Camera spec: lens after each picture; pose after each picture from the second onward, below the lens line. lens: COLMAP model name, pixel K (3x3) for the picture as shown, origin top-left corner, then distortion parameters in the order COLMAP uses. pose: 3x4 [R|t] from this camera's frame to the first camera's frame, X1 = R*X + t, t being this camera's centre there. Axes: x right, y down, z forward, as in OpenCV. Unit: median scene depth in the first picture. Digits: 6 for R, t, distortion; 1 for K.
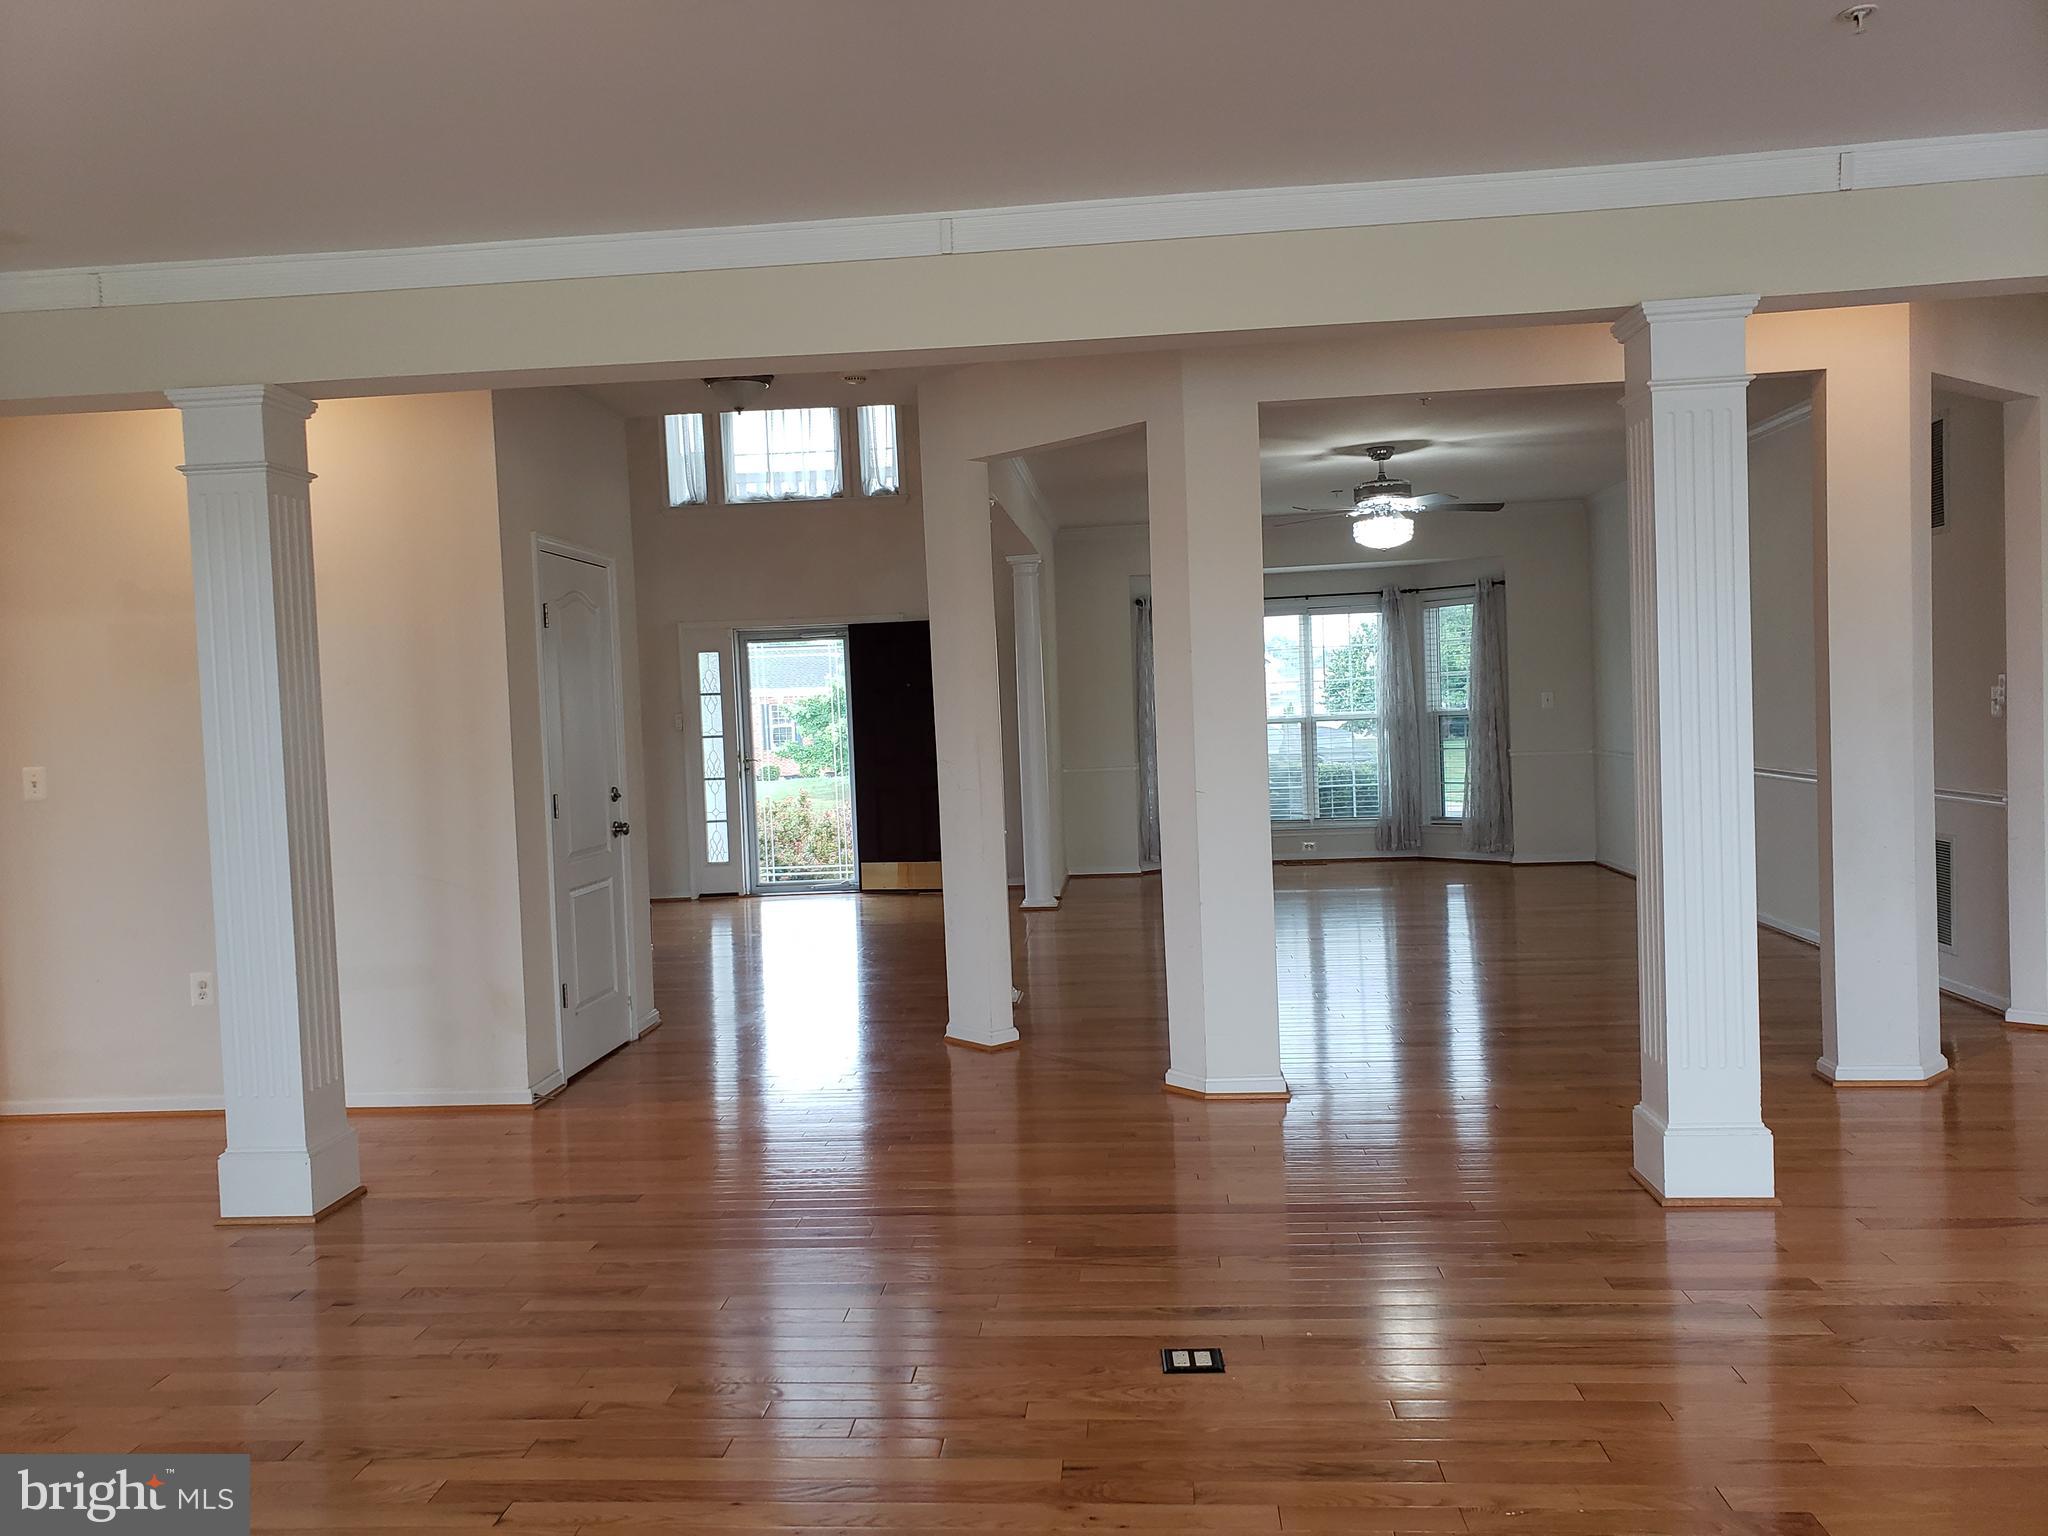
lens RADIAL K [[1582.5, 0, 1014.3], [0, 1582.5, 771.3], [0, 0, 1]] dist [0.031178, 0.000717]
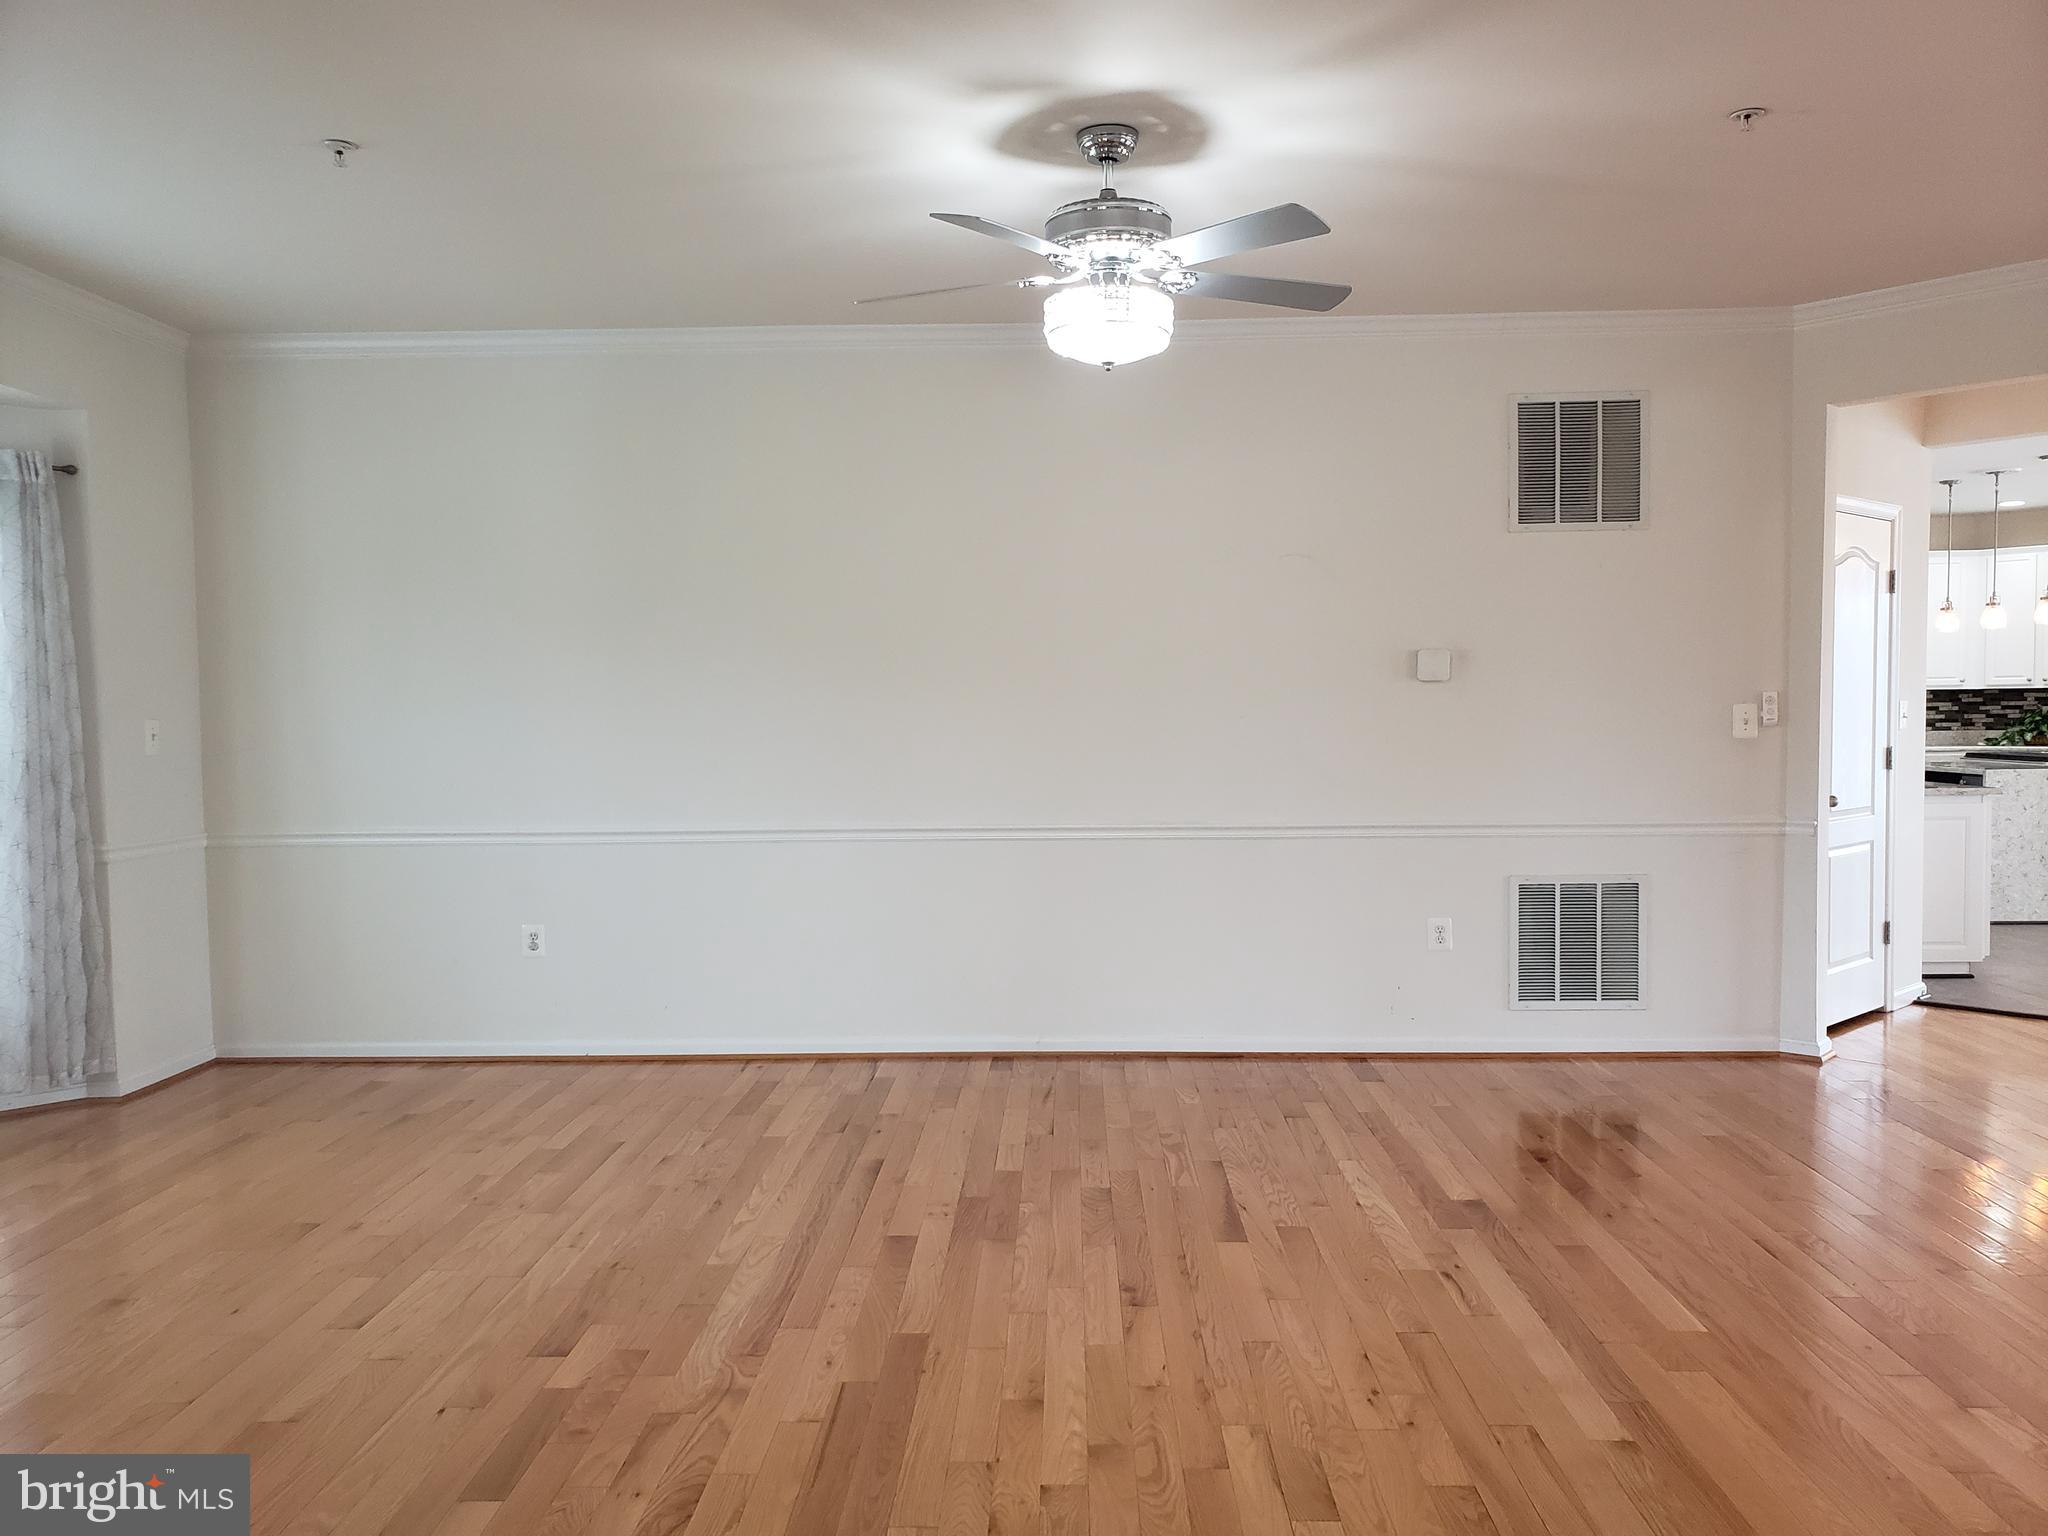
lens RADIAL K [[1579.6, 0, 1017.9], [0, 1579.6, 775.6], [0, 0, 1]] dist [-0.001359, 0.064126]
pose [[-0.050080, -0.005809, 0.998728, -0.153135], [0.054705, 0.998466, 0.008551, -0.023587], [-0.997246, 0.055063, -0.049685, 0.774522]]
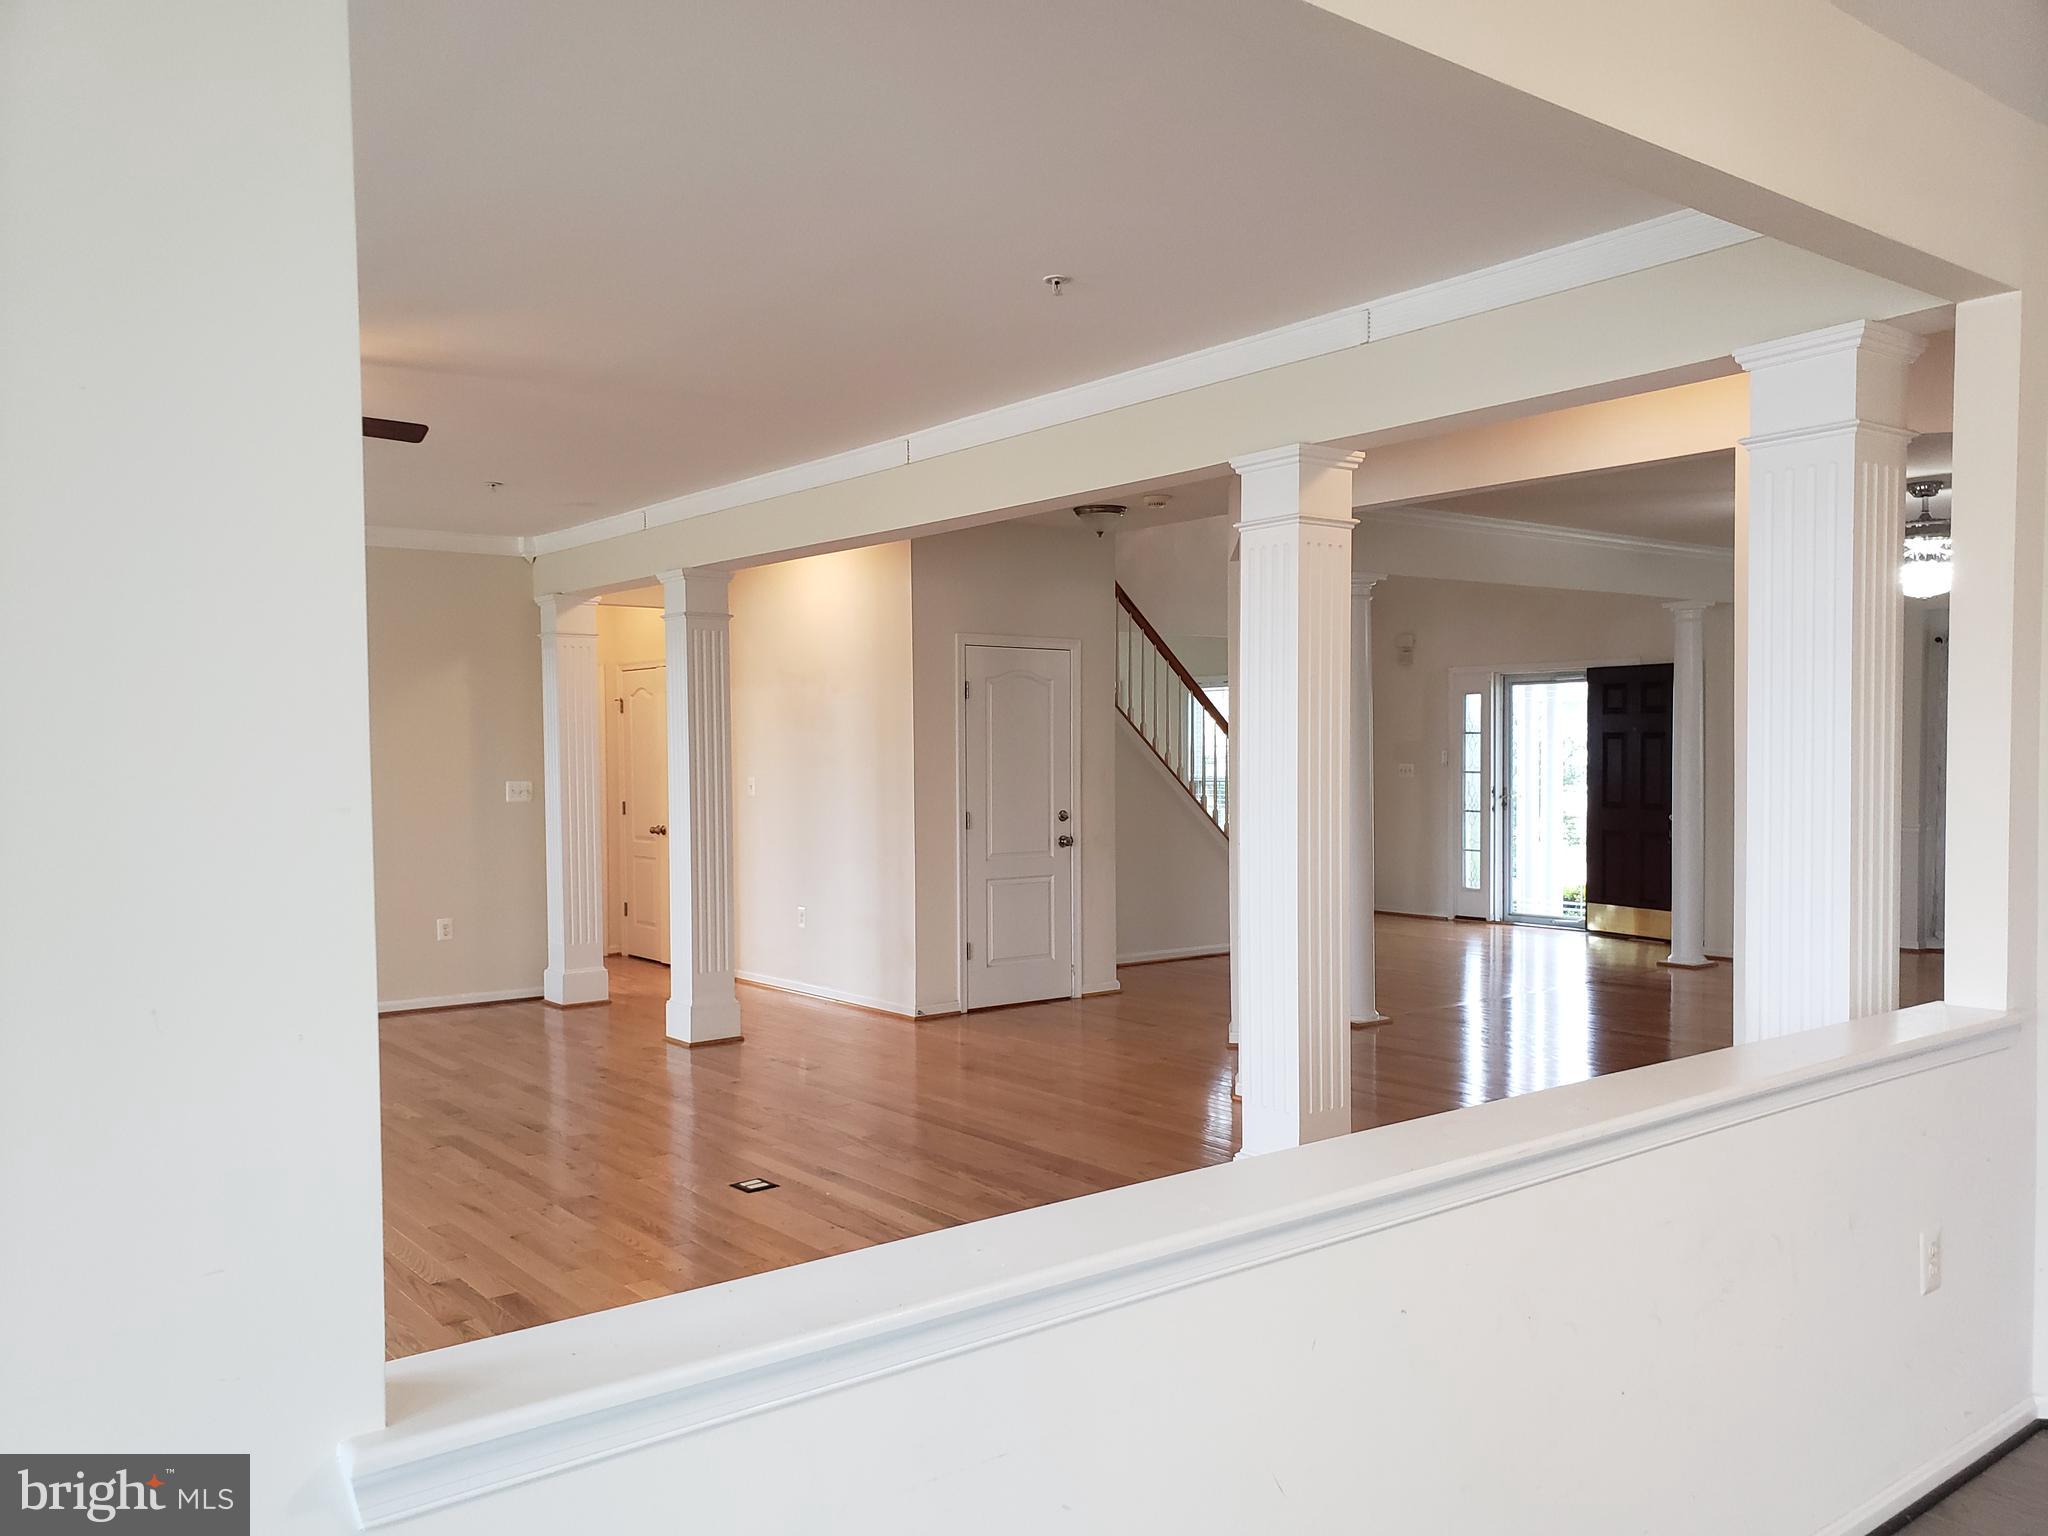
lens RADIAL K [[1591.0, 0, 1009.4], [0, 1591.0, 795.0], [0, 0, 1]] dist [0.061588, -0.006309]
pose [[0.678843, 0.056841, -0.732080, 0.397275], [-0.051222, 0.998236, 0.030009, -0.022815], [0.732495, 0.017127, 0.680557, 0.023482]]
